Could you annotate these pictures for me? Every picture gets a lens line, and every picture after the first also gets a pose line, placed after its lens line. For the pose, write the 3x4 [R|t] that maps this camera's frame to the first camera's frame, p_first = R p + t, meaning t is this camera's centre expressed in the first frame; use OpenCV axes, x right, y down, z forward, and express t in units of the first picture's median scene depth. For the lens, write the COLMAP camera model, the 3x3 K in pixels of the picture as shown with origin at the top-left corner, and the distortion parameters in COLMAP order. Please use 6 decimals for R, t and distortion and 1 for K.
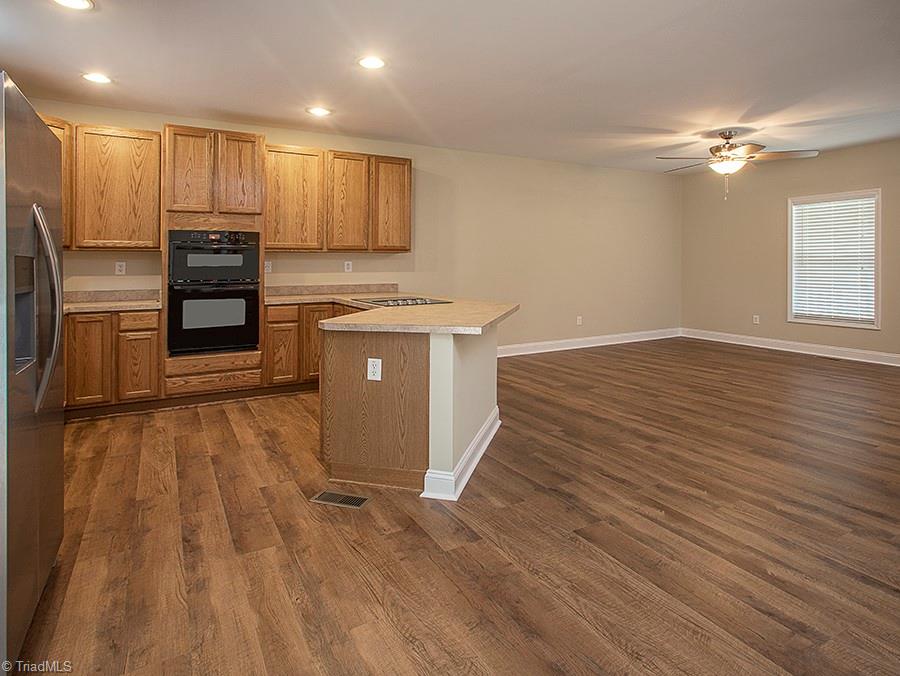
lens RADIAL K [[528.0, 0, 450.0], [0, 528.0, 338.0], [0, 0, 1]] dist [0.026408, 0.000435]
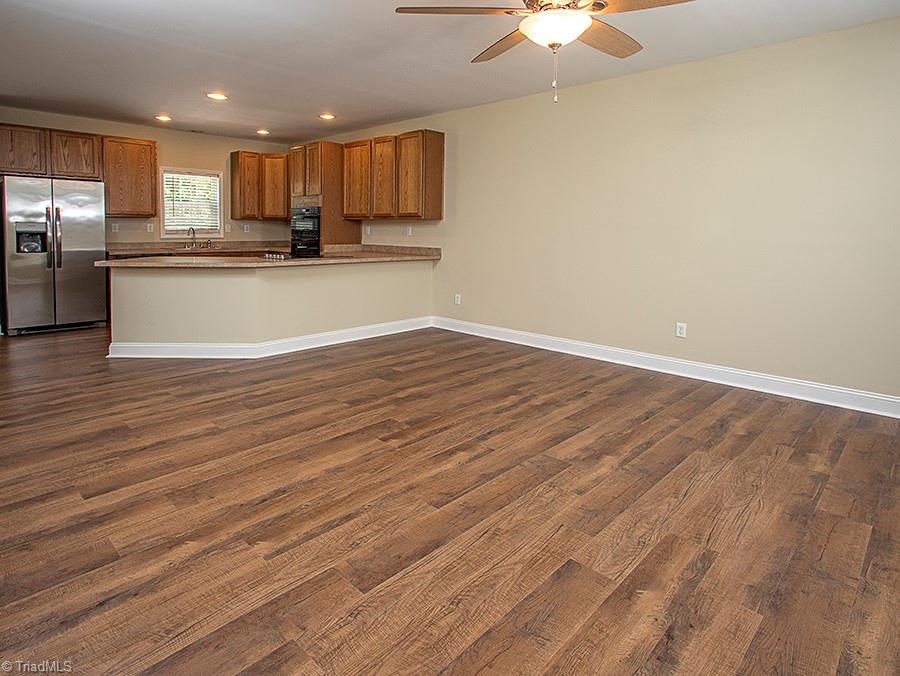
lens RADIAL K [[504.0, 0, 453.3], [0, 504.0, 288.5], [0, 0, 1]] dist [-0.001393, 0.001595]
pose [[0.300139, 0.122732, -0.945967, 1.159753], [-0.147396, 0.985745, 0.081127, -0.146716], [0.942439, 0.115082, 0.313951, 0.964329]]
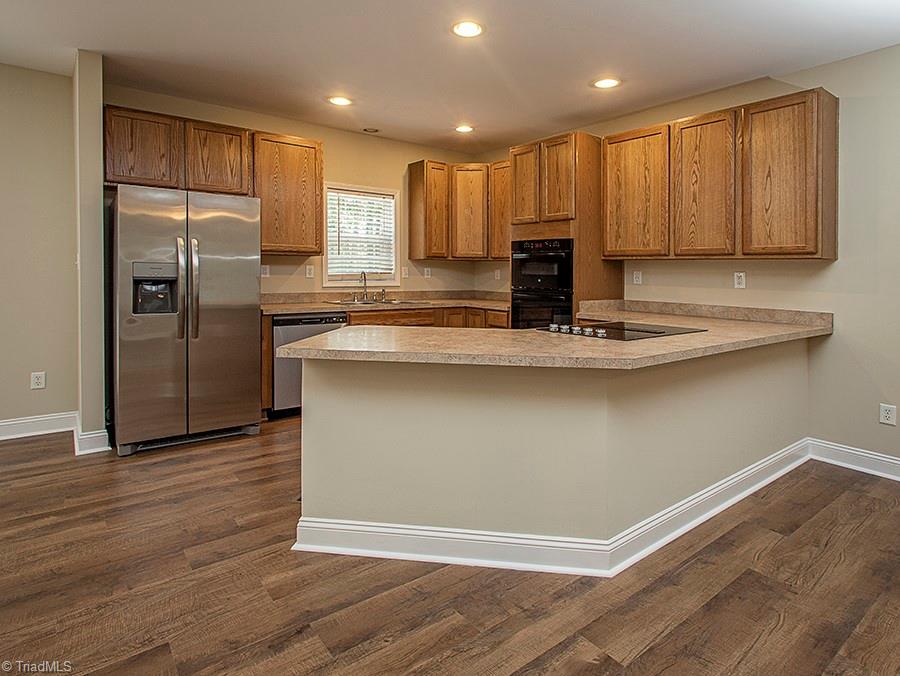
lens RADIAL K [[514.5, 0, 450.0], [0, 514.5, 338.0], [0, 0, 1]] dist [-0.007270, 0.000397]
pose [[0.129014, 0.136422, -0.982214, 0.525520], [-0.157831, 0.980691, 0.115479, -0.102995], [0.979002, 0.140125, 0.148055, 0.707196]]
